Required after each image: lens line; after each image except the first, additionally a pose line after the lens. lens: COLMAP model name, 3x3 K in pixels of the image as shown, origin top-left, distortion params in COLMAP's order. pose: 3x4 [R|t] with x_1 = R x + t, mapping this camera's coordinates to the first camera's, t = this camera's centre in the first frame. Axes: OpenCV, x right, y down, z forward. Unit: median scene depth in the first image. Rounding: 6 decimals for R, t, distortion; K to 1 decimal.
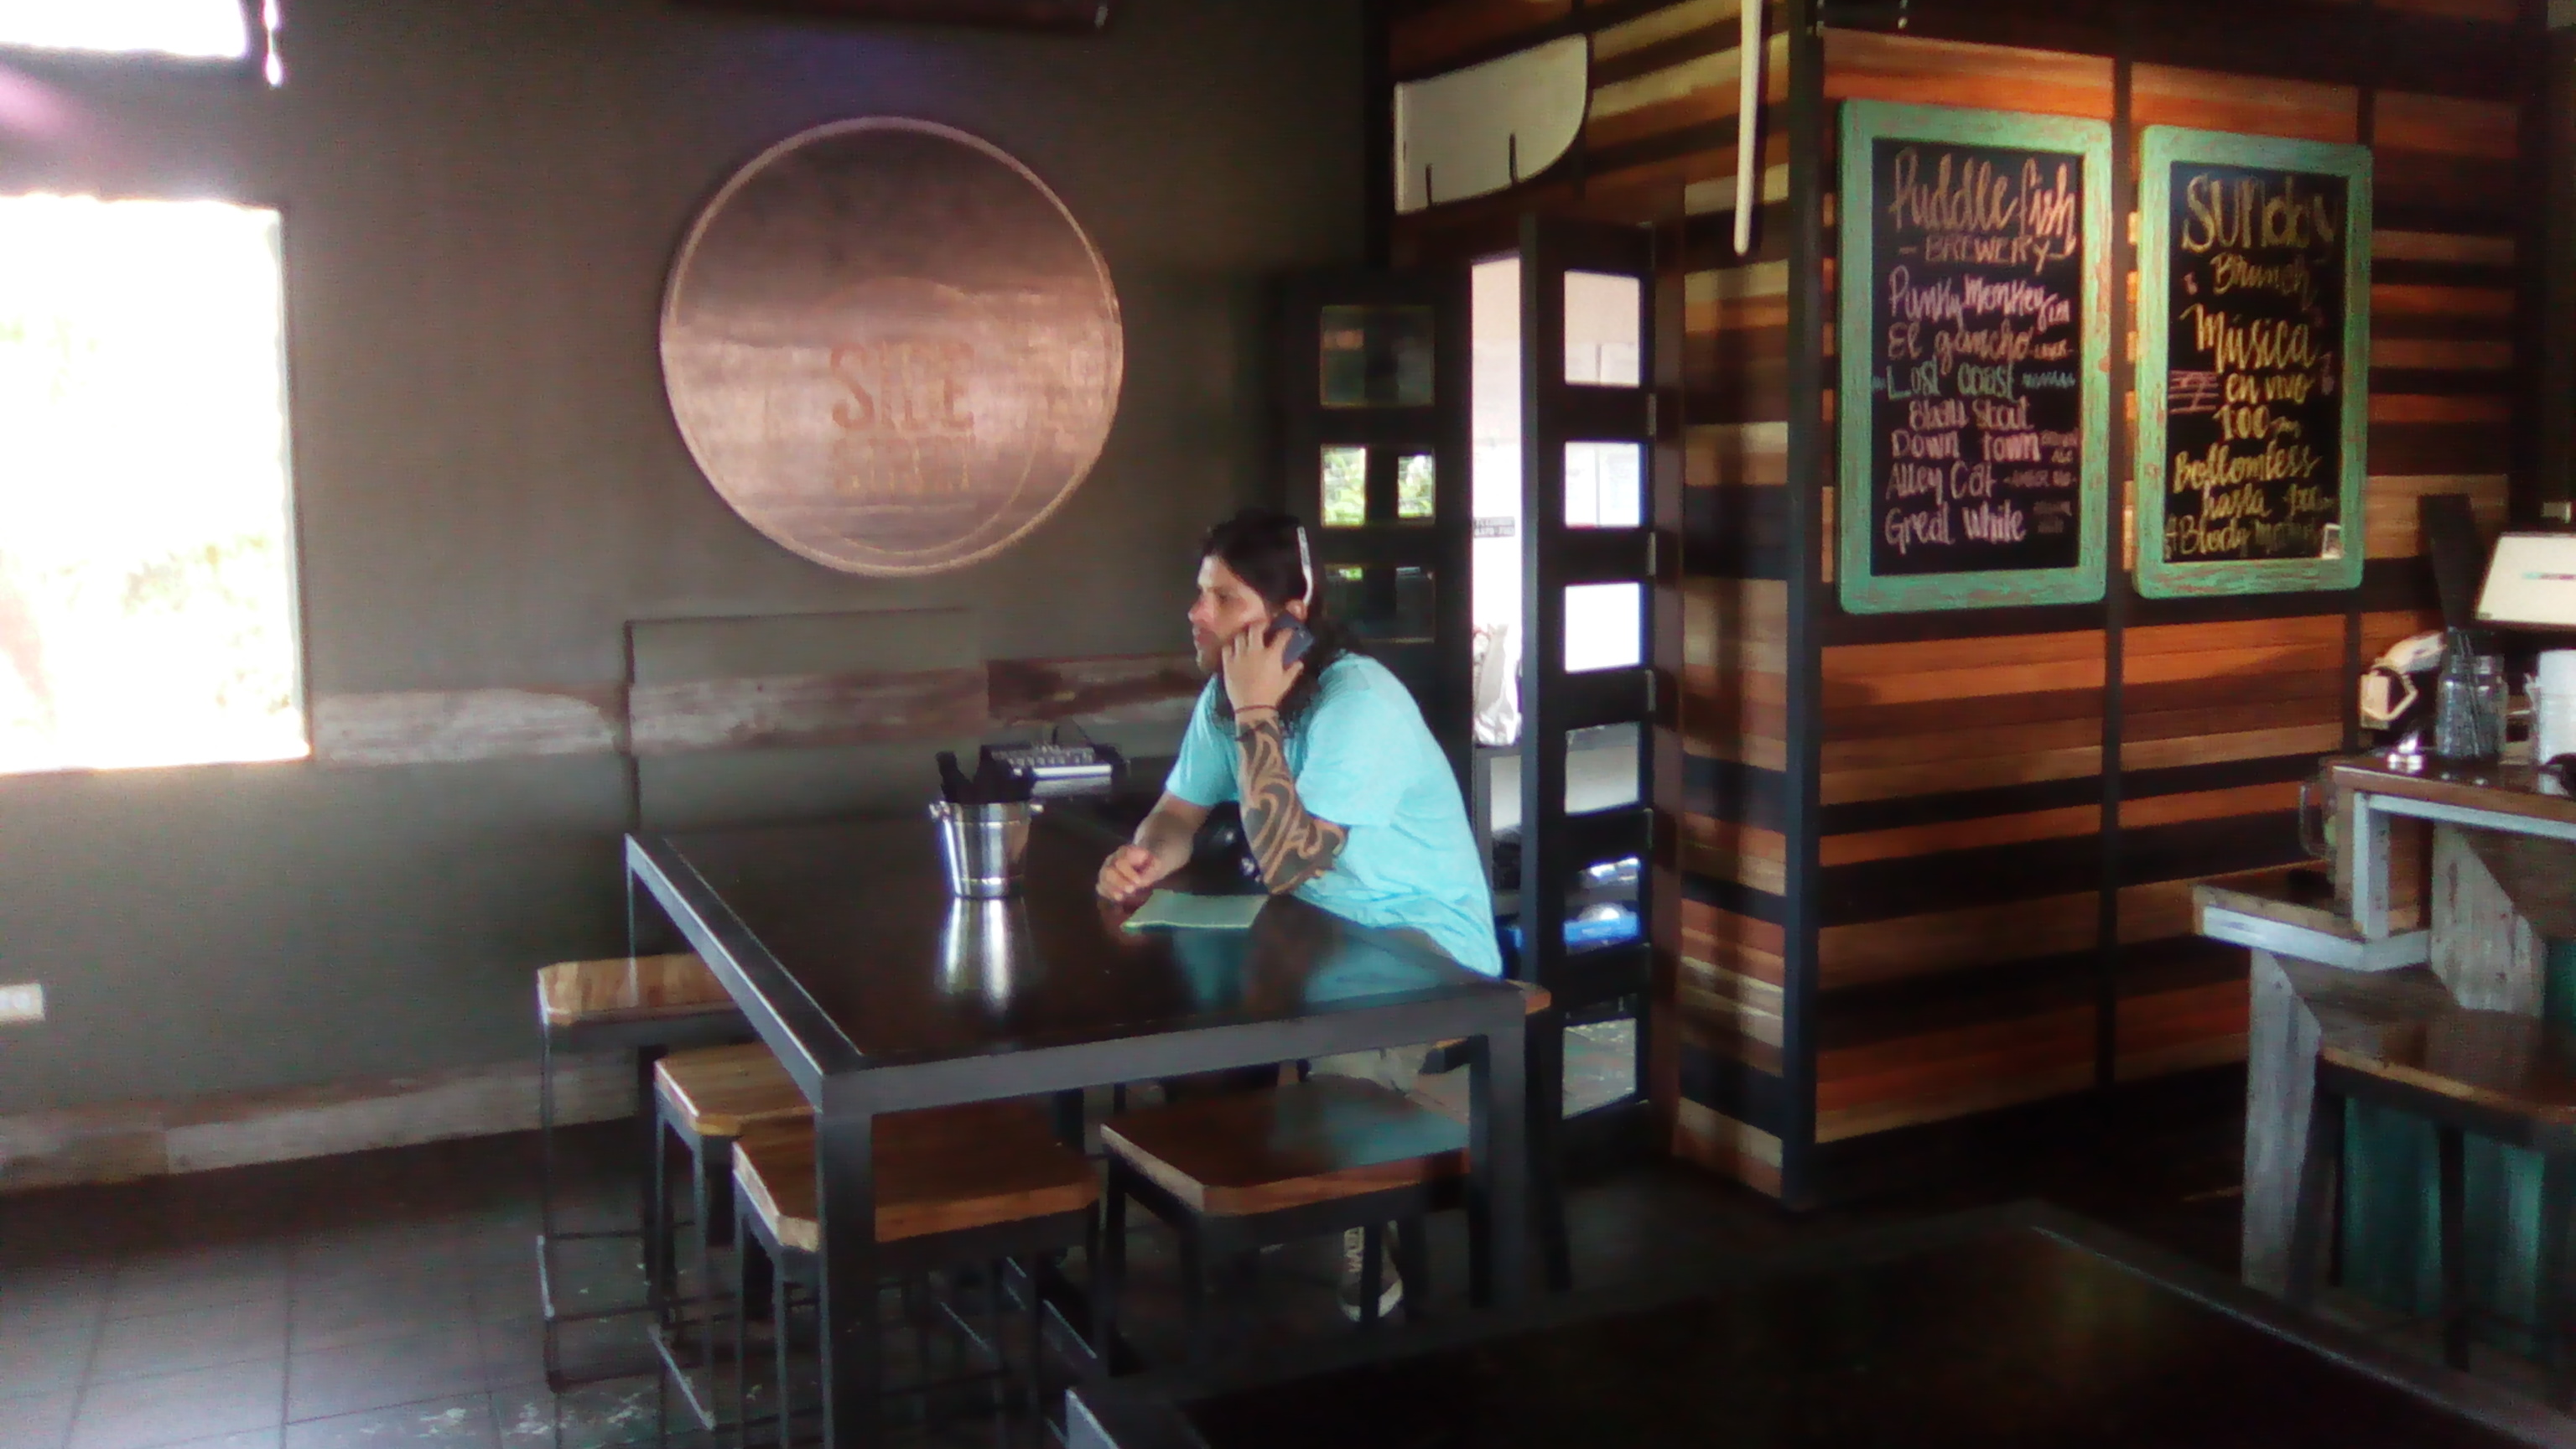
lens RADIAL K [[2108.4, 0, 1380.7], [0, 2108.4, 676.4], [0, 0, 1]] dist [-0.062786, -0.000119]
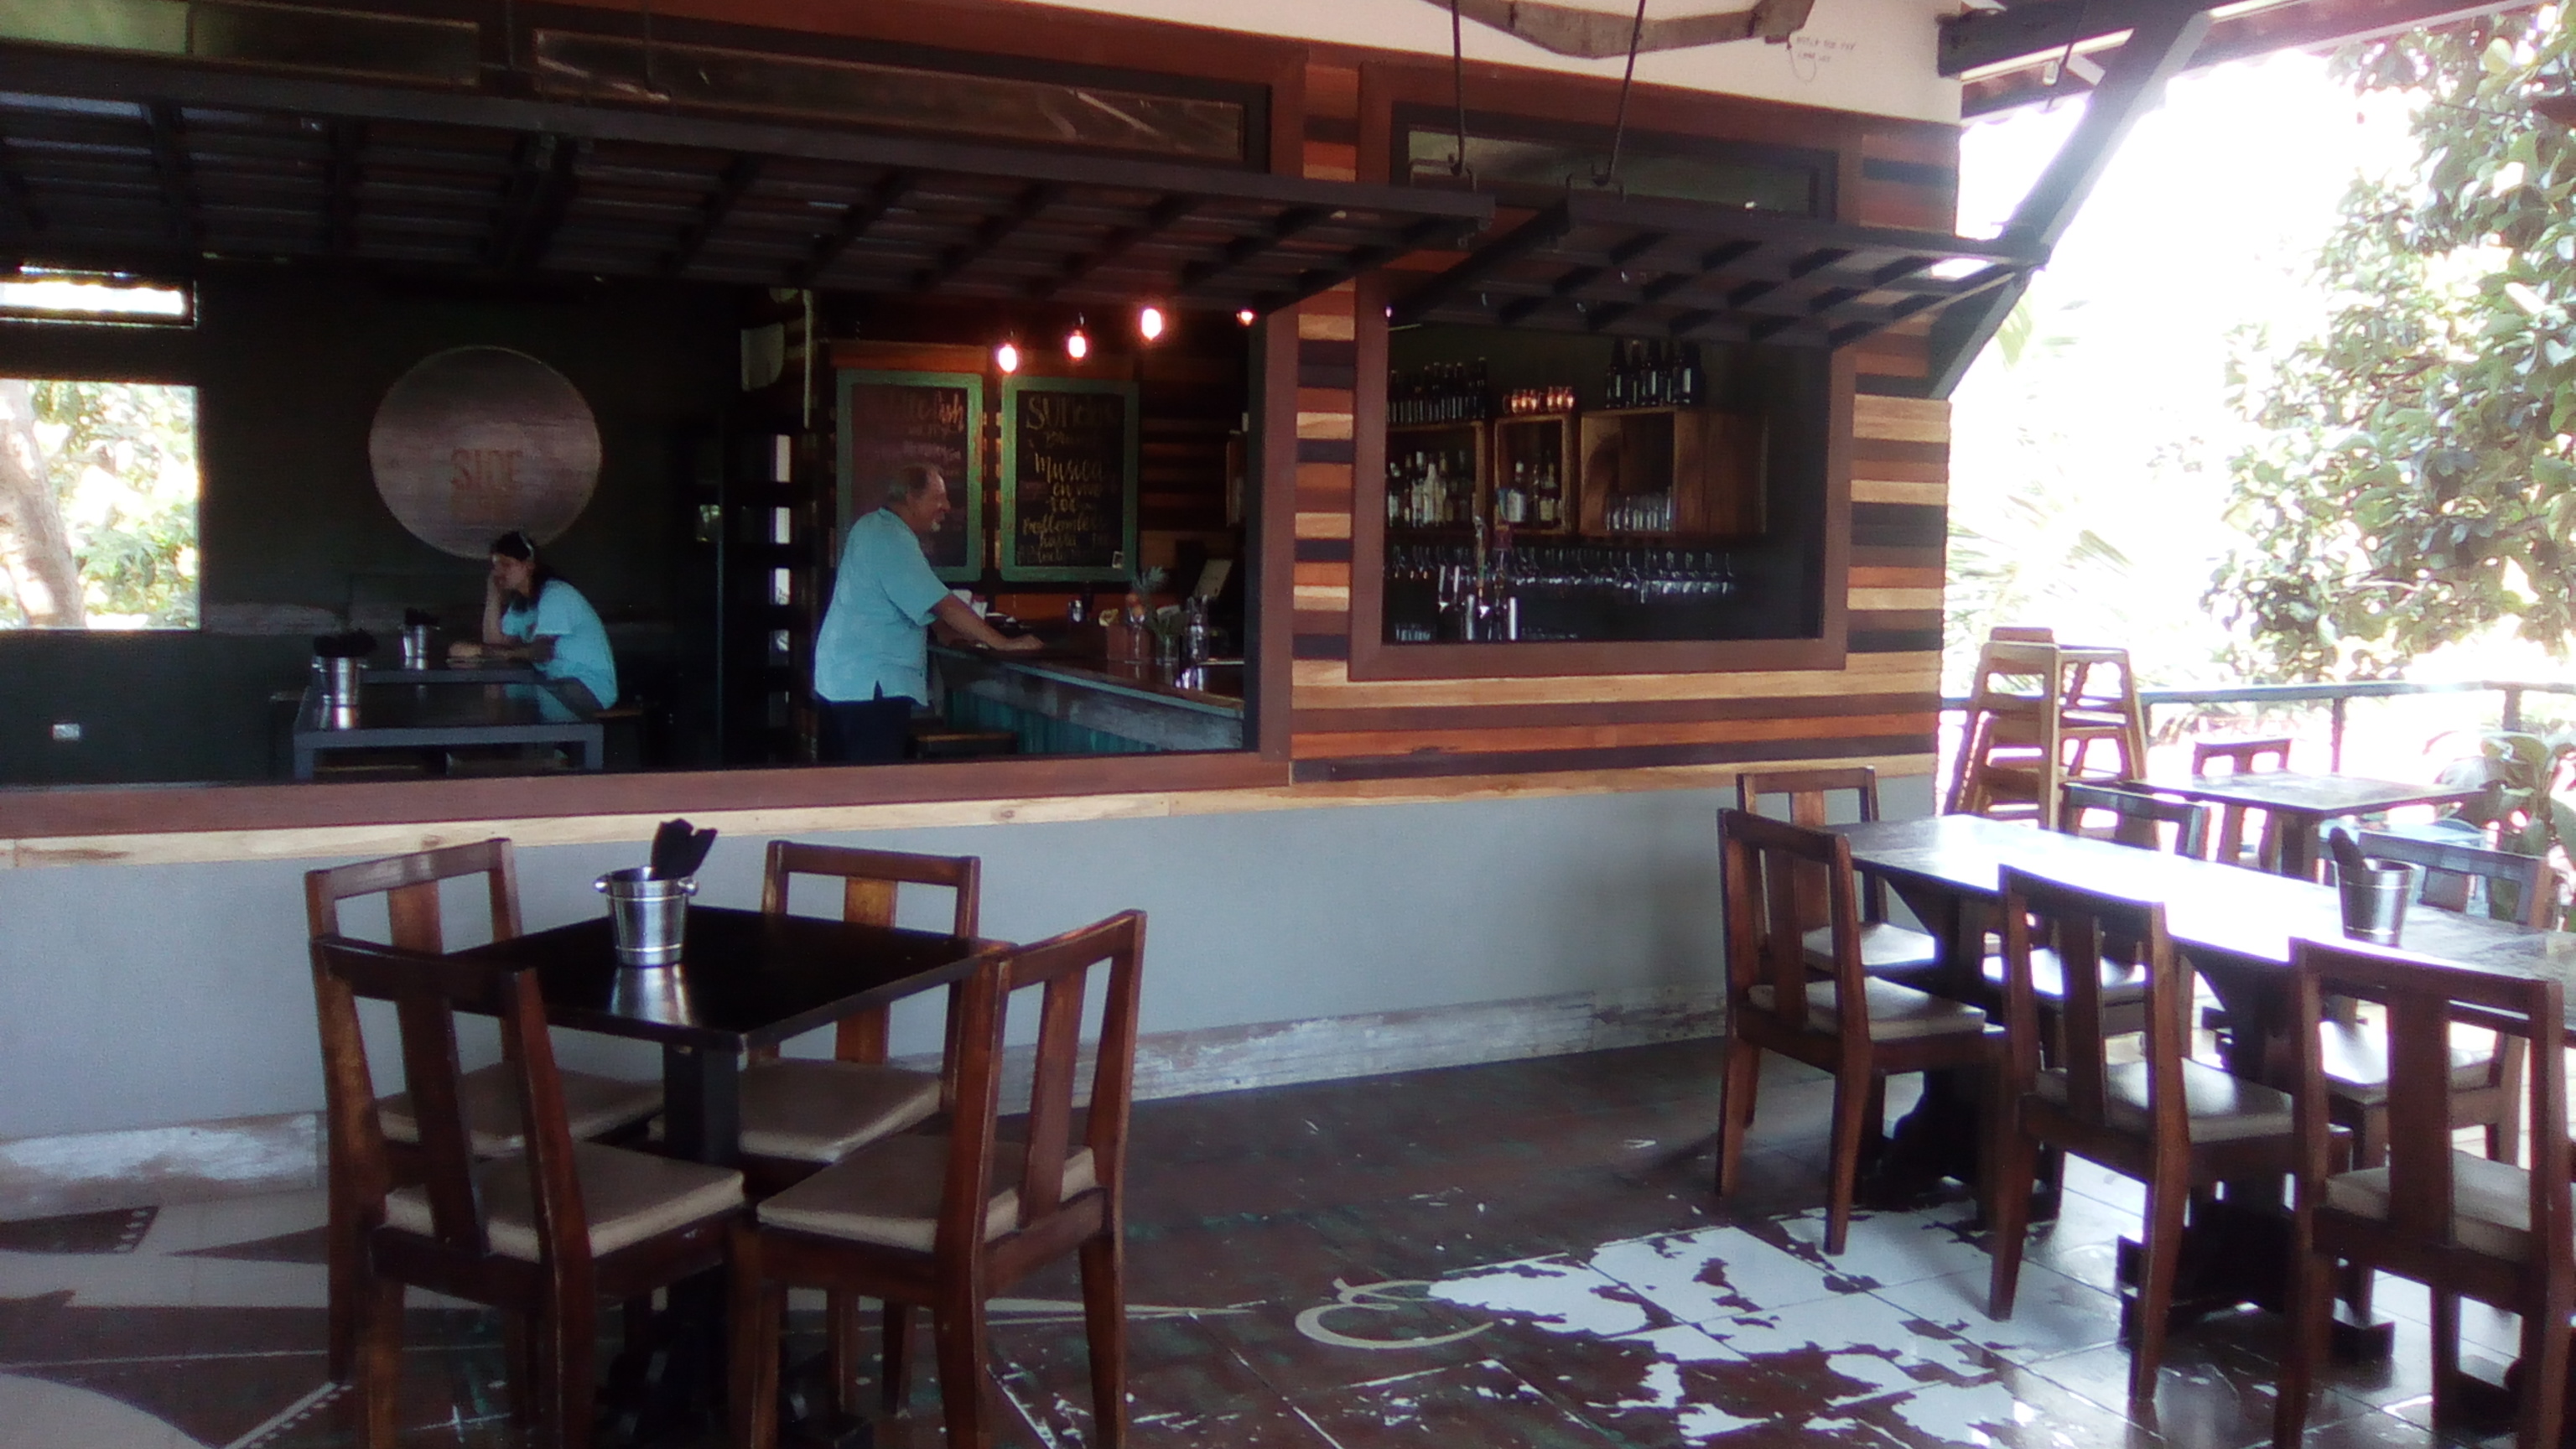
lens RADIAL K [[2108.5, 0, 1293.6], [0, 2108.5, 643.7], [0, 0, 1]] dist [-0.020569, 0.017241]
pose [[0.999473, 0.029277, -0.014014, 0.700395], [-0.029776, 0.998877, -0.036842, 0.103189], [0.012919, 0.037239, 0.999223, -1.257633]]
